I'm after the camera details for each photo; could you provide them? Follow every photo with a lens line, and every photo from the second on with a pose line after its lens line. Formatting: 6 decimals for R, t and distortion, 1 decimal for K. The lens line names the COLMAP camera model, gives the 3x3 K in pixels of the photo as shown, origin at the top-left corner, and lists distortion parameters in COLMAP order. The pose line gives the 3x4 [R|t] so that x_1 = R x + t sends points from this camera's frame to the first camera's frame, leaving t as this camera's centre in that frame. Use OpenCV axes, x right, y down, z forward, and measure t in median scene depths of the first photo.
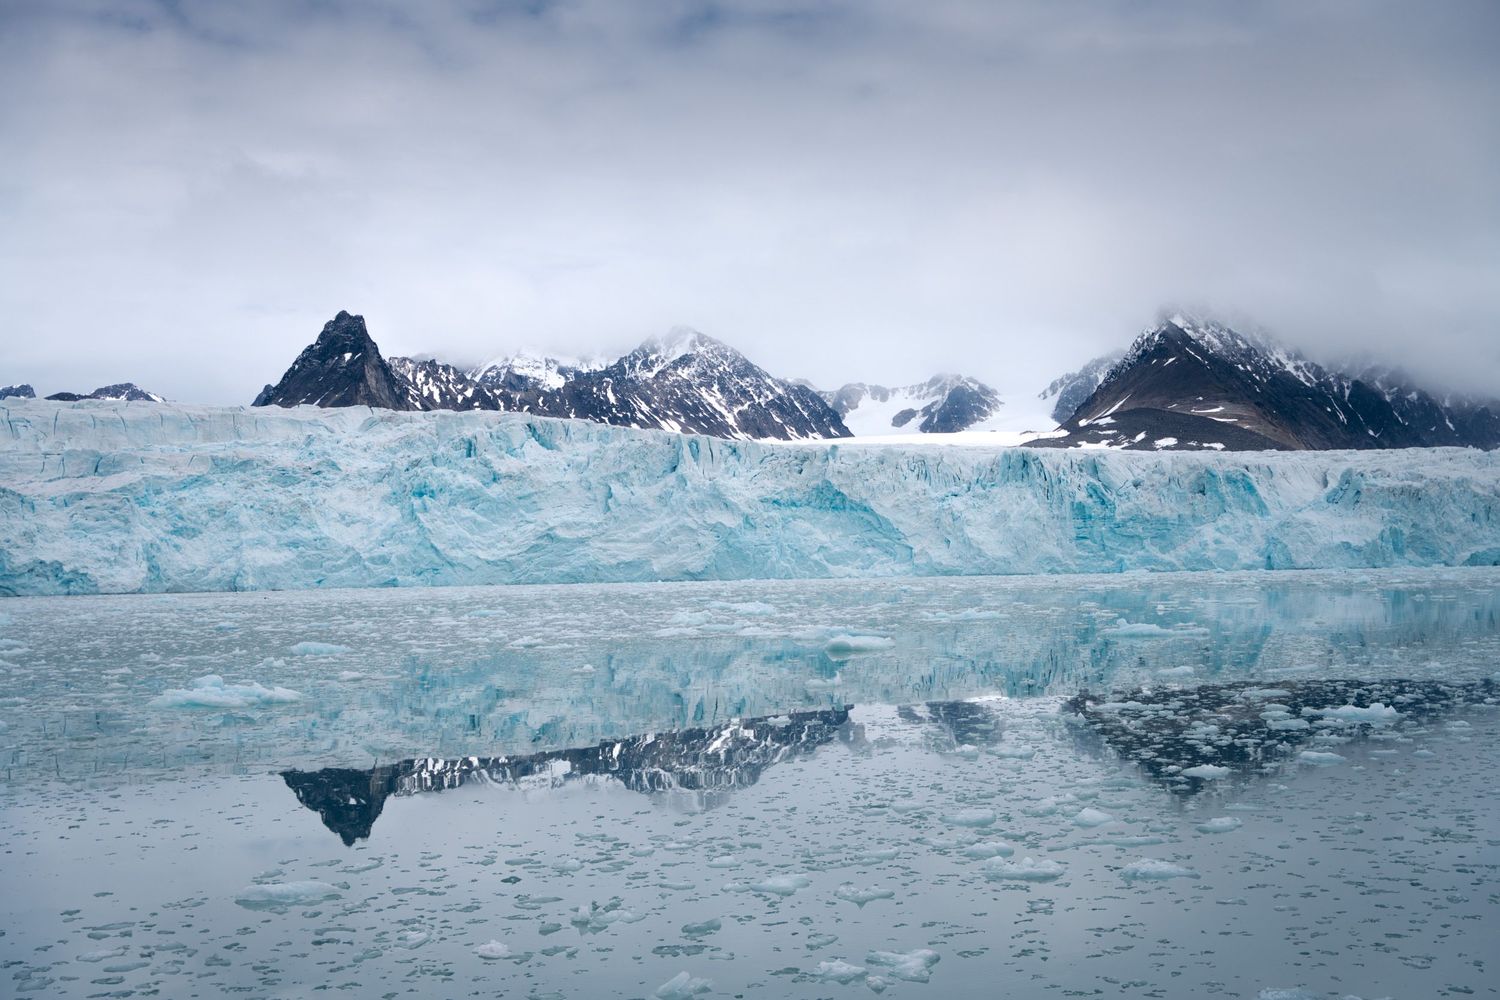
lens RADIAL K [[1861.4, 0, 750.1], [0, 1861.4, 507.2], [0, 0, 1]] dist [0.057665, 0.000000]
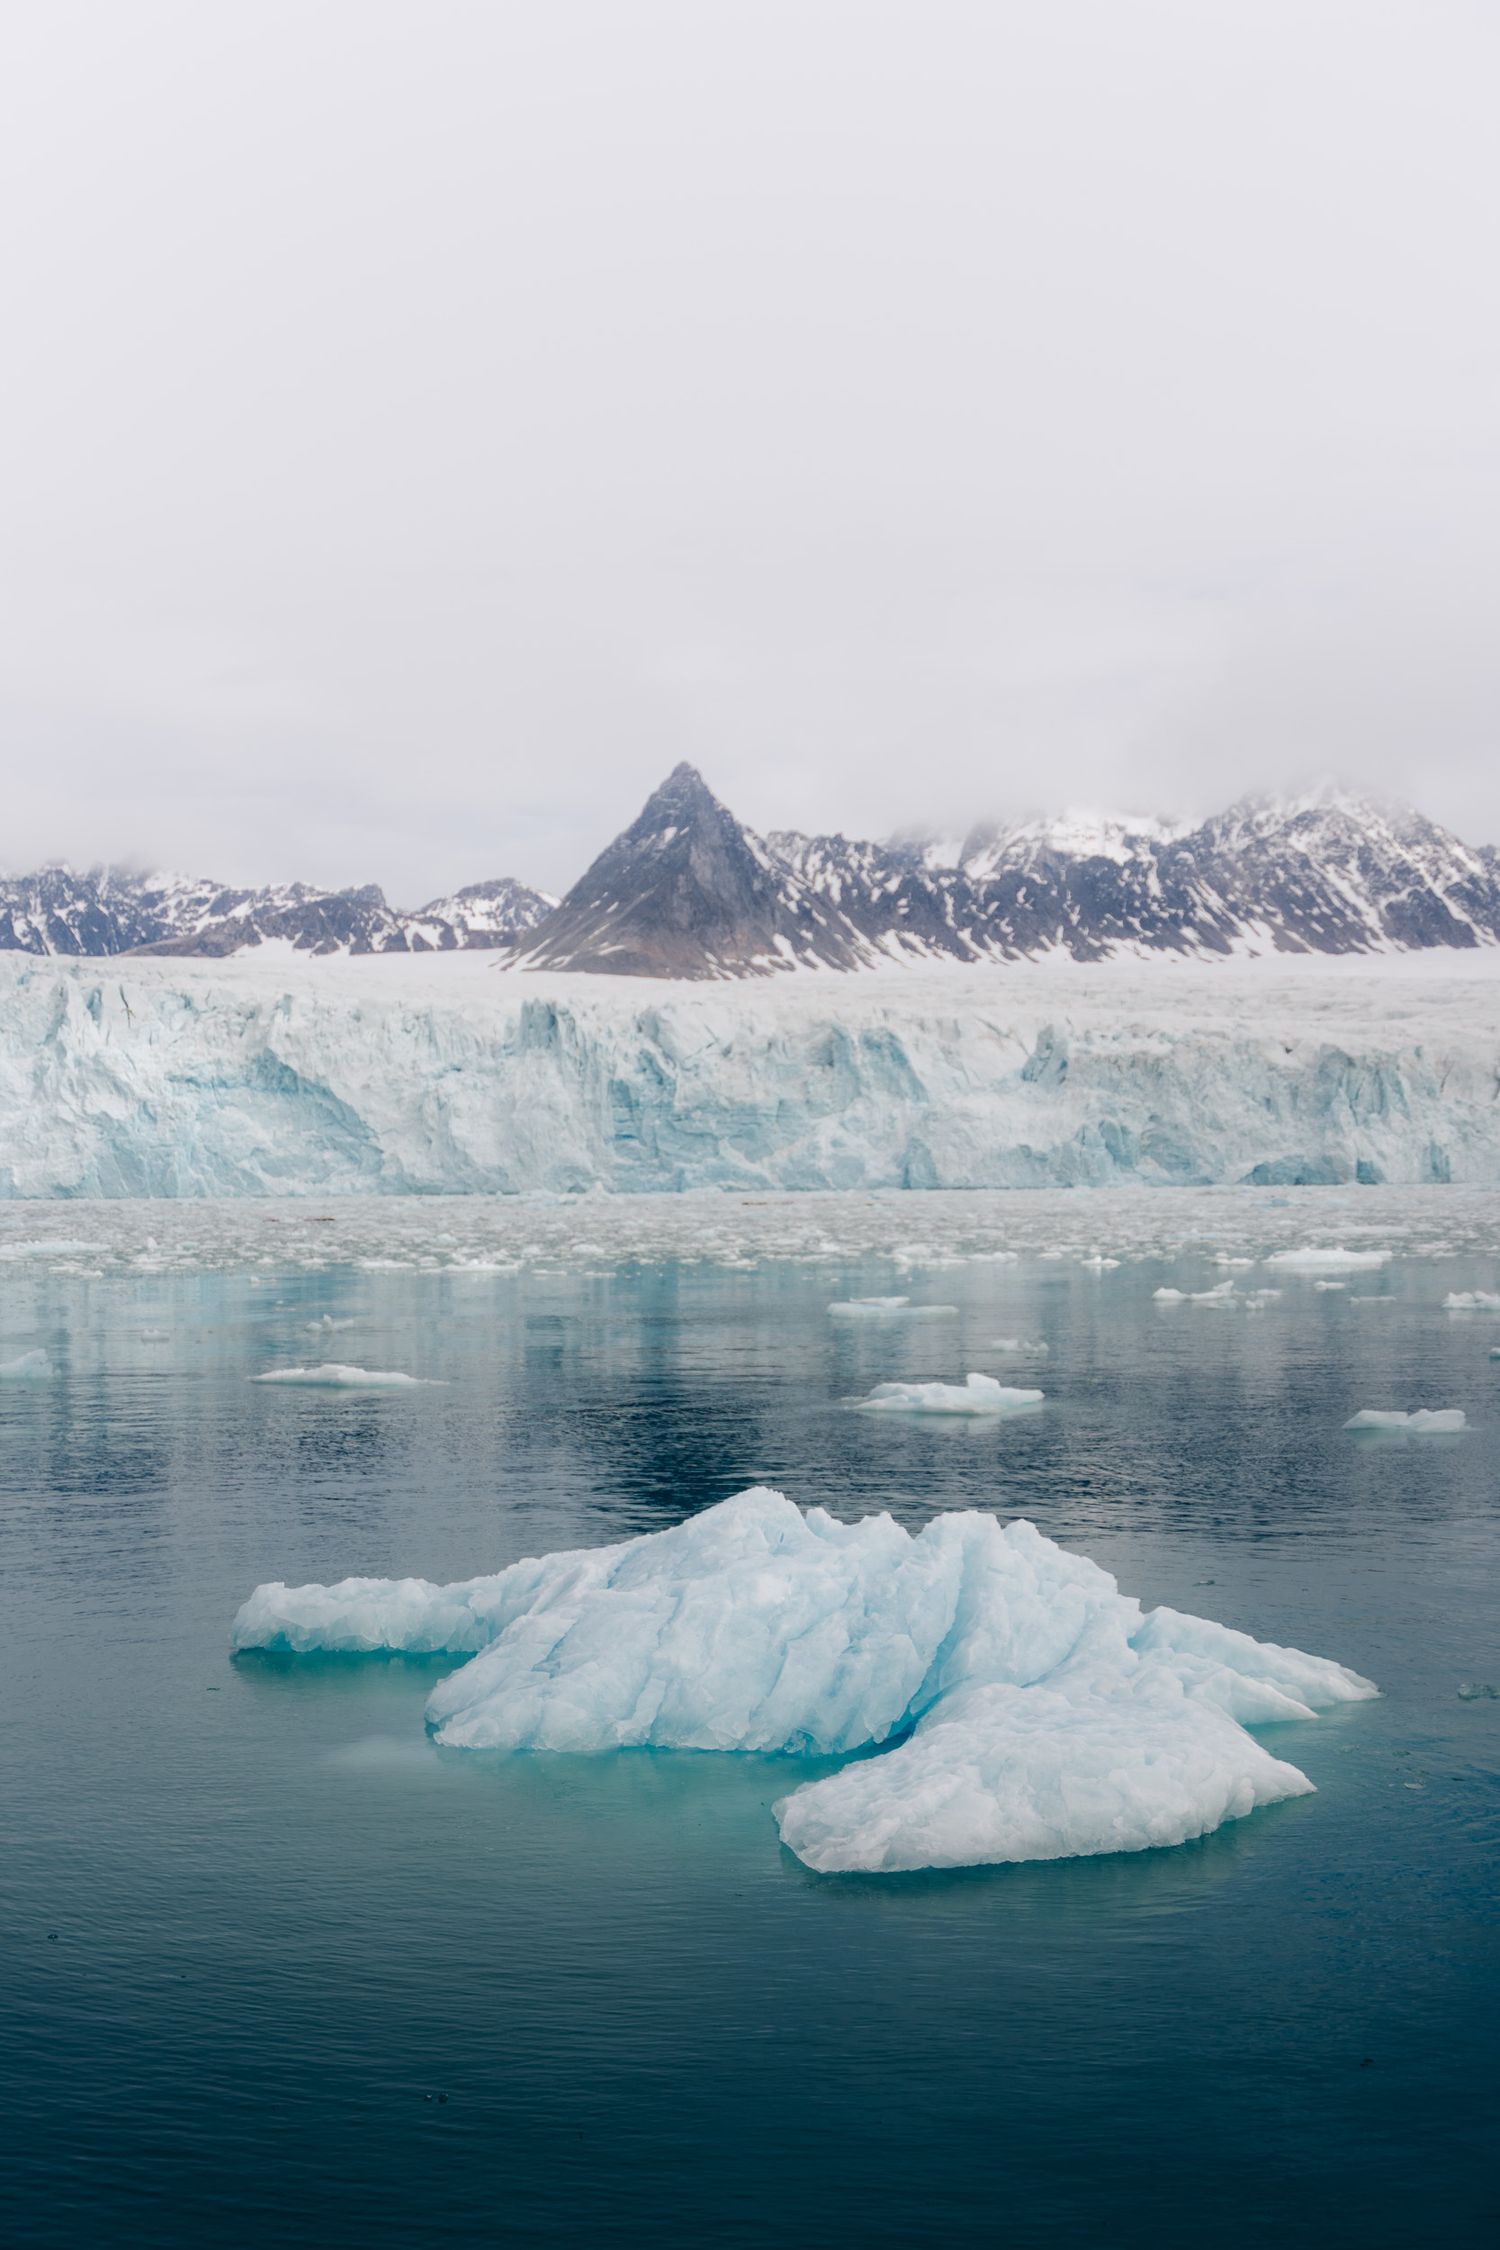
lens RADIAL K [[3032.9, 0, 749.7], [0, 3032.9, 1121.1], [0, 0, 1]] dist [0.034695, 0.000000]
pose [[0.954512, 0.002416, -0.298162, 0.521716], [0.003633, 0.999799, 0.019733, -0.009058], [0.298149, -0.019919, 0.954311, 0.026778]]
